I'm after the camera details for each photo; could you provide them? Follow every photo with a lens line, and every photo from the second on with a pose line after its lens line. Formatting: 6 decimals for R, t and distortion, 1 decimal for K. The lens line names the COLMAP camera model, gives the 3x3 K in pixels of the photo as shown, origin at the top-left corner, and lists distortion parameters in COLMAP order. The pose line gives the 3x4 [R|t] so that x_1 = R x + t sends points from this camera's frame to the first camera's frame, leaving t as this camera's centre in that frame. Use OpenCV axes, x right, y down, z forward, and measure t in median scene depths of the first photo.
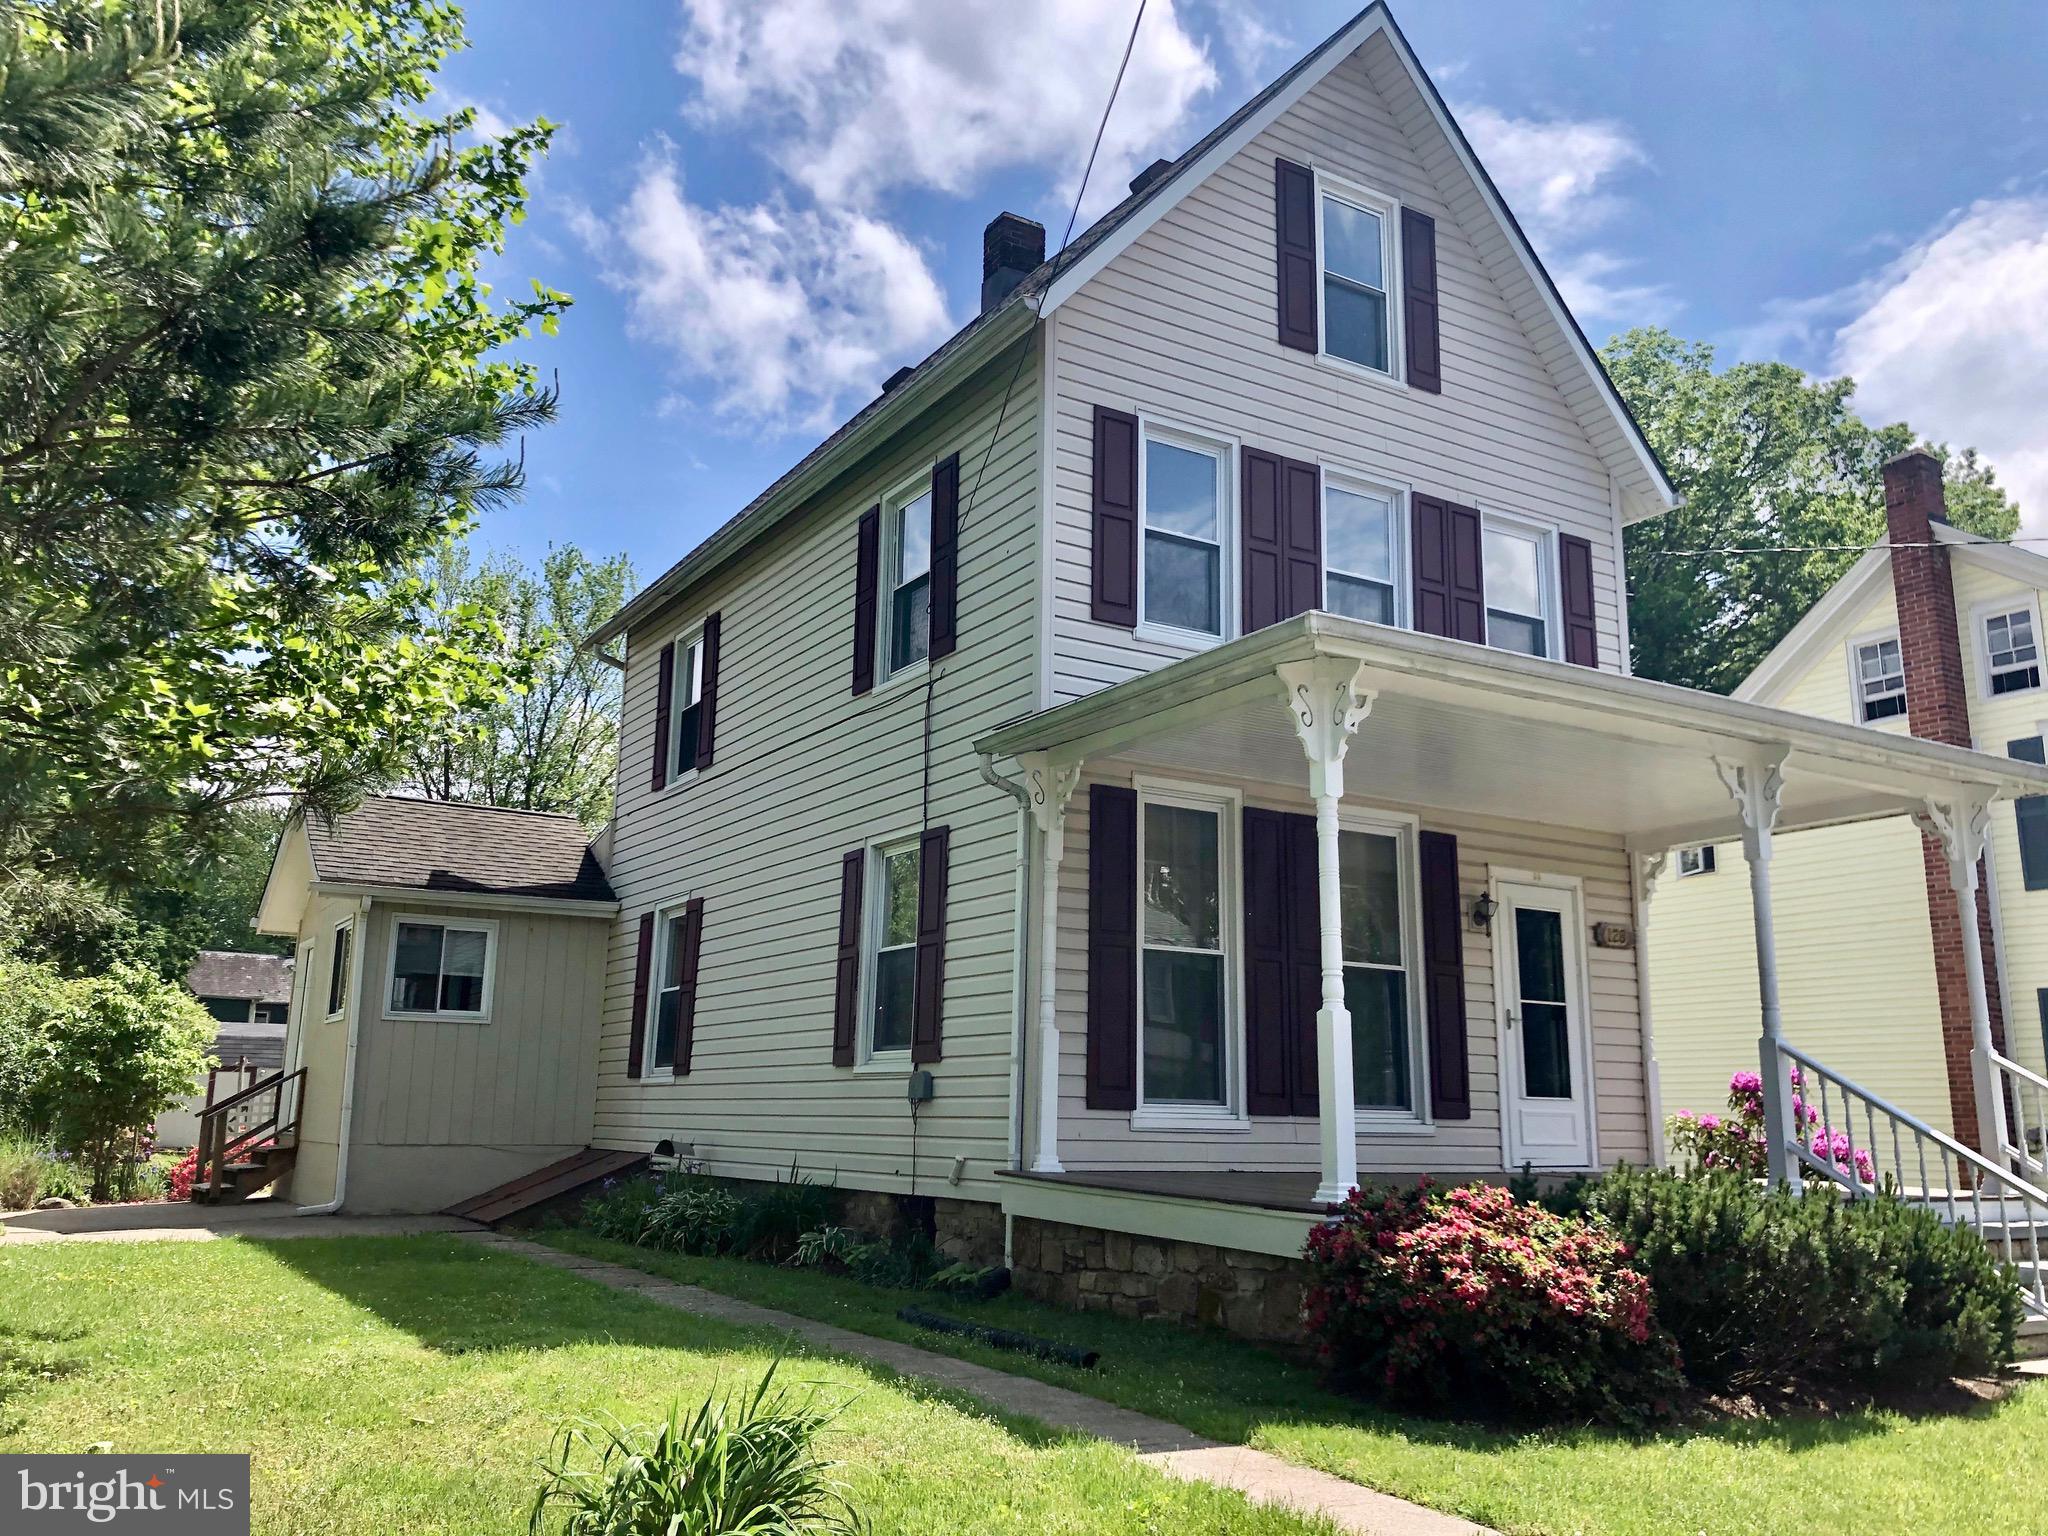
lens RADIAL K [[1707.2, 0, 1024.0], [0, 1707.2, 768.0], [0, 0, 1]] dist [0.051092, -0.008460]
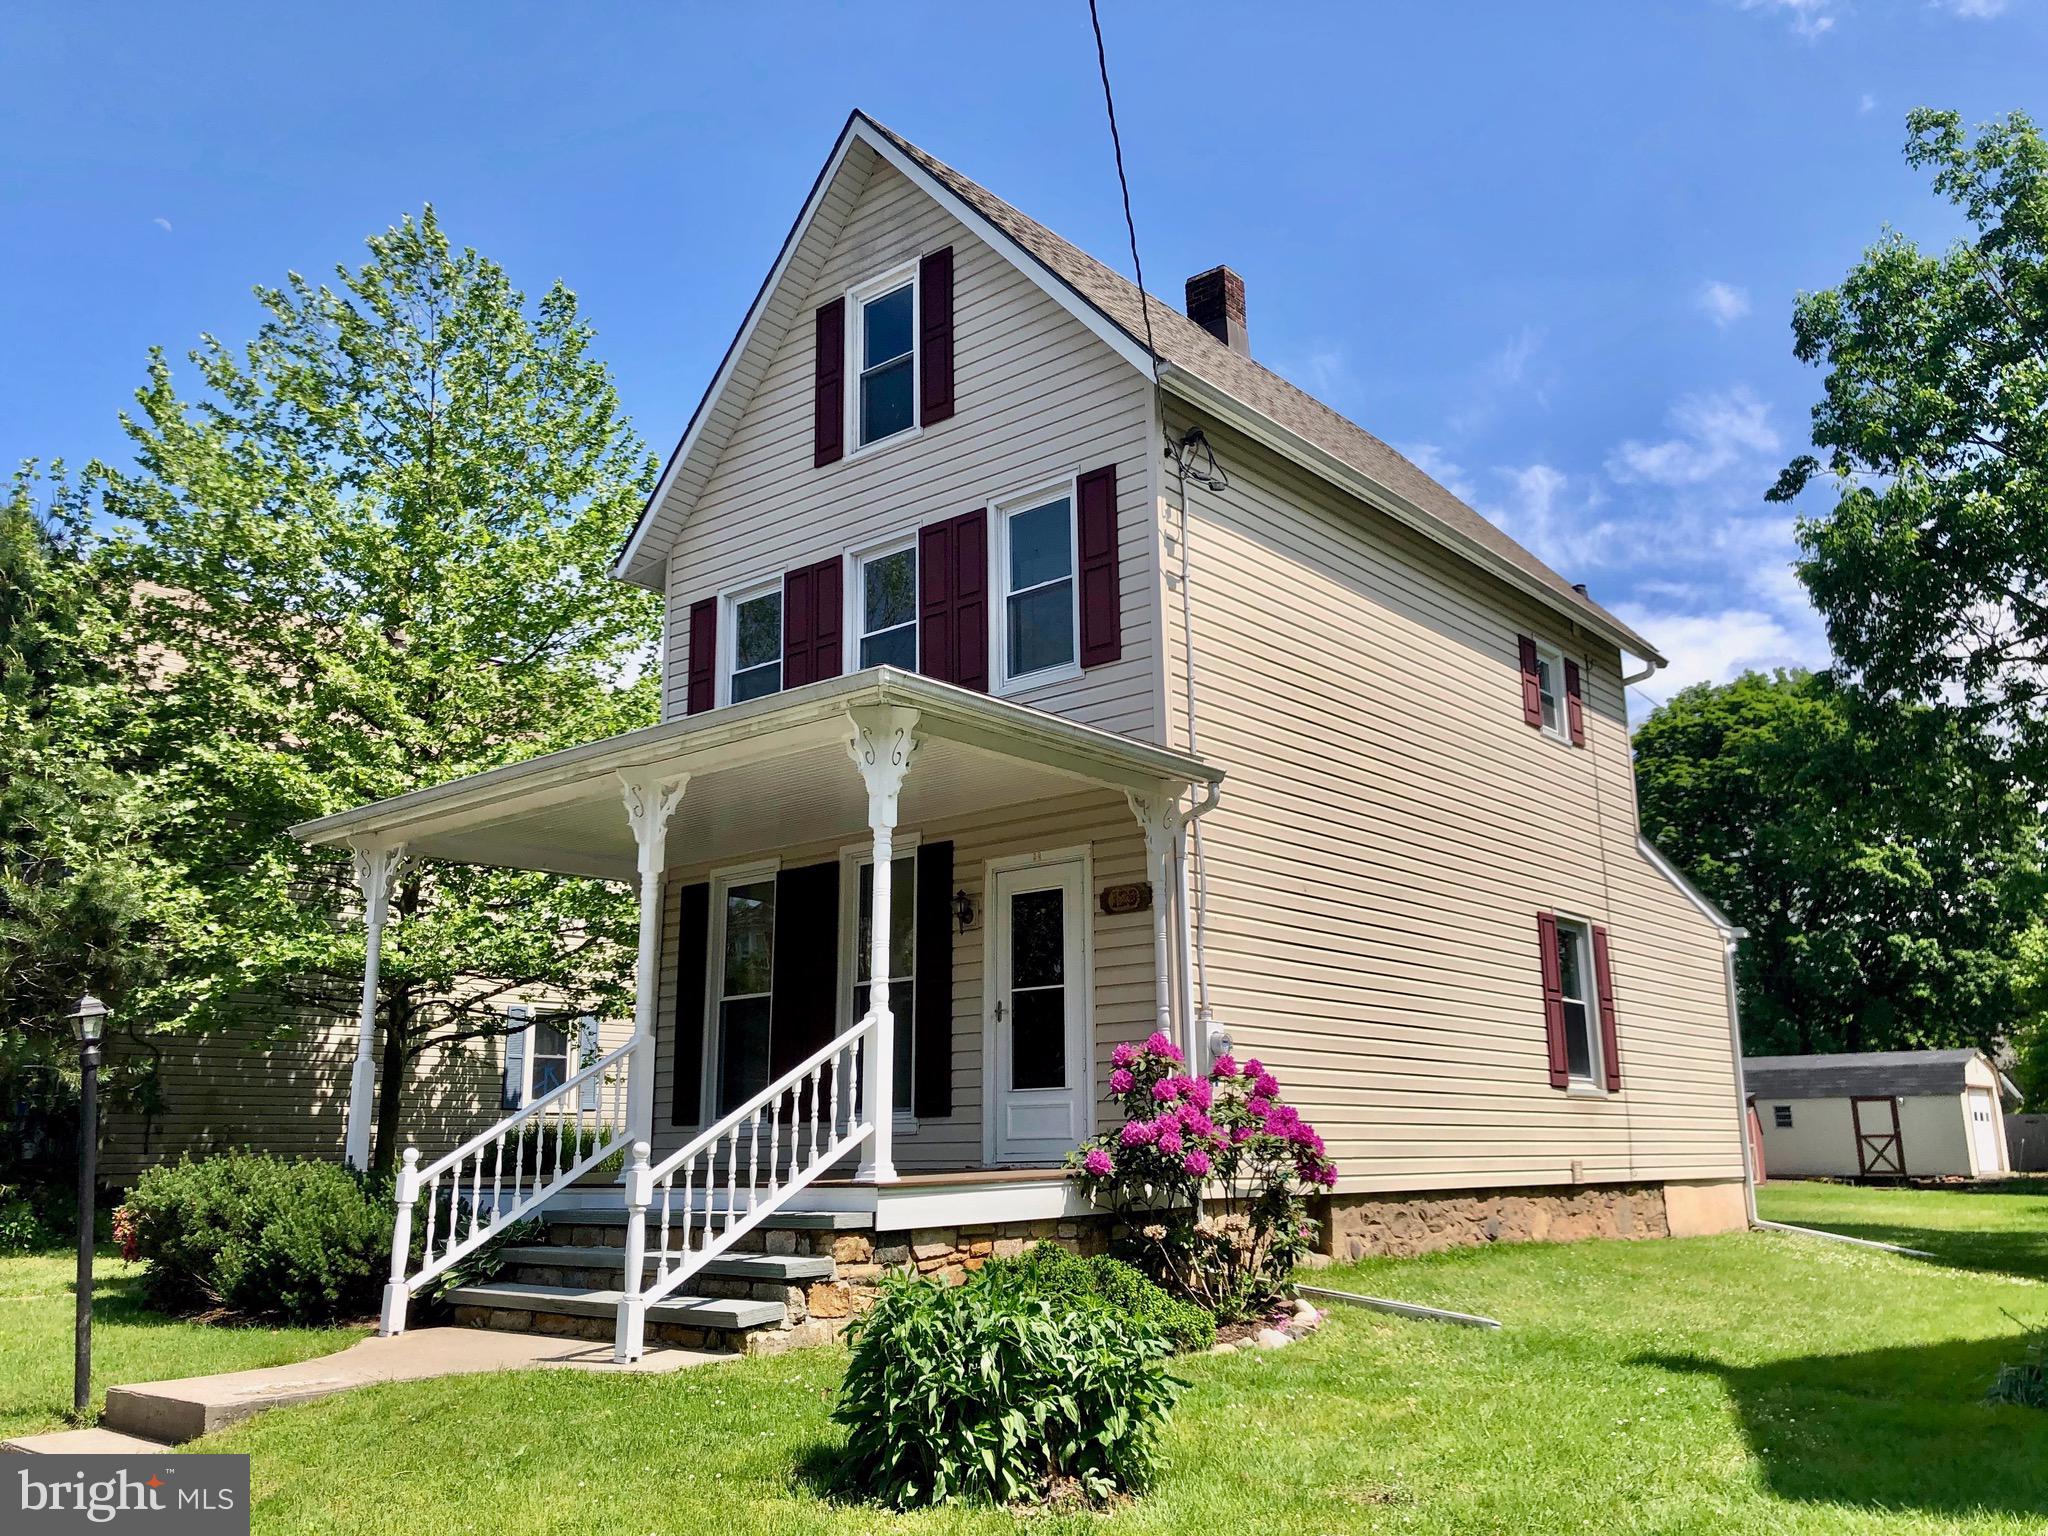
lens RADIAL K [[1707.2, 0, 1024.0], [0, 1707.2, 768.0], [0, 0, 1]] dist [0.051092, -0.008460]
pose [[0.312976, -0.231543, -0.921105, 1.238040], [0.210864, 0.962563, -0.170317, 0.184031], [0.926057, -0.140923, 0.350084, 0.693186]]
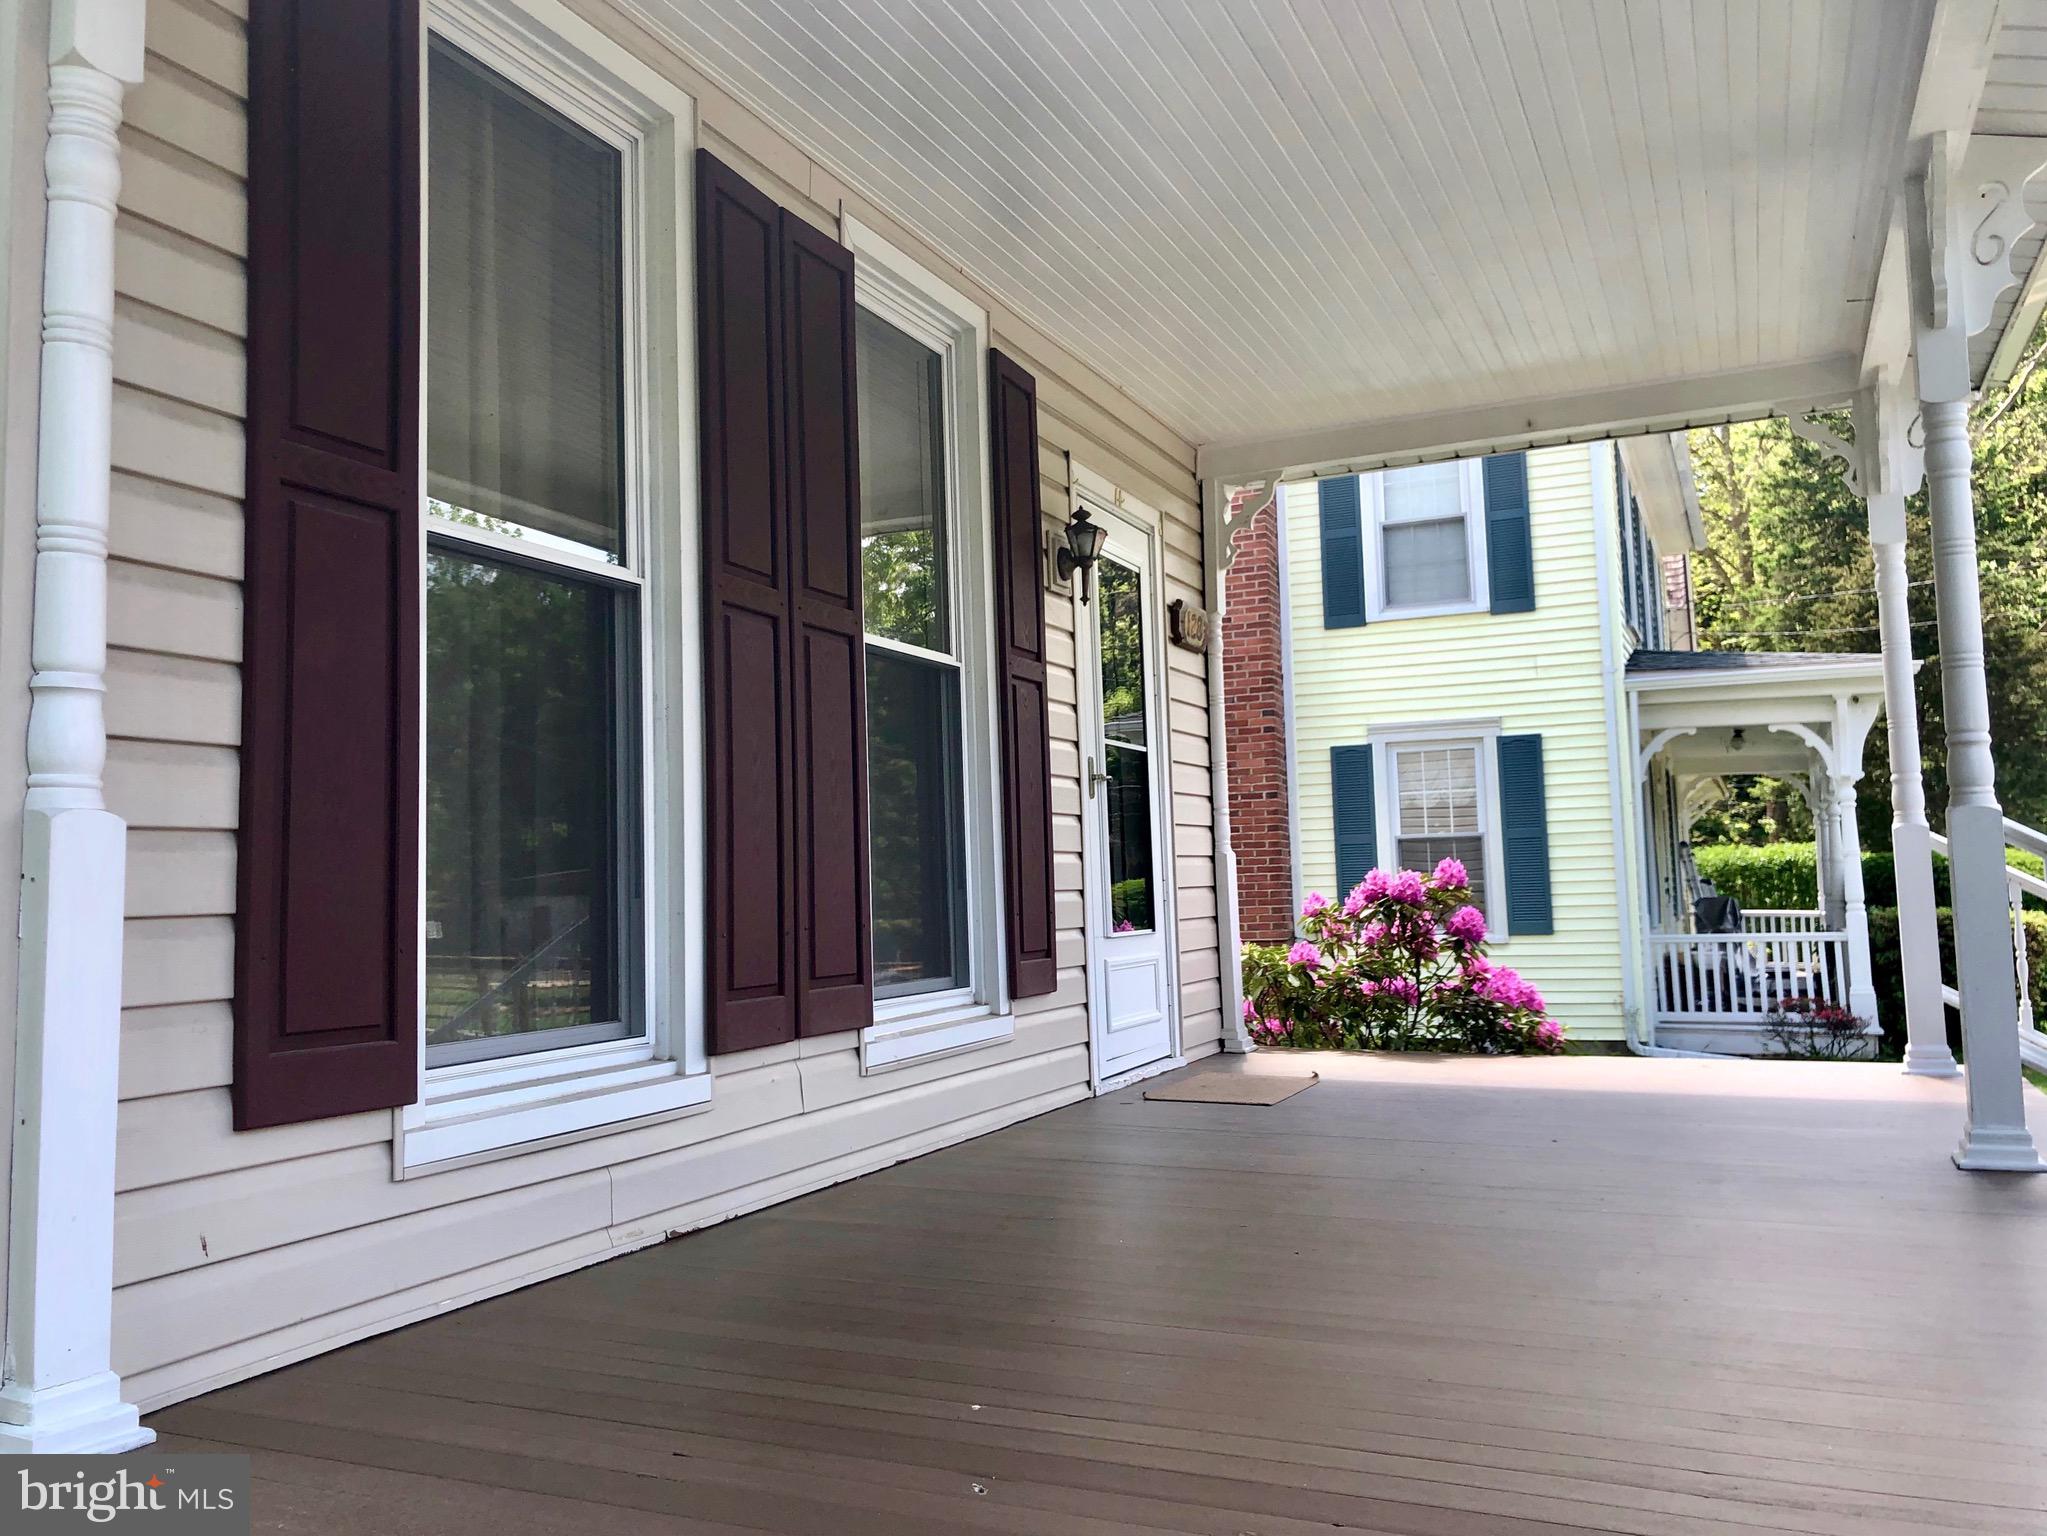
lens RADIAL K [[1706.4, 0, 1023.5], [0, 1706.4, 768.0], [0, 0, 1]] dist [0.051092, -0.008460]
pose [[0.814247, 0.009138, 0.580446, -0.013351], [-0.087644, 0.990350, 0.107356, 0.093760], [-0.573864, -0.138287, 0.807191, 0.627930]]
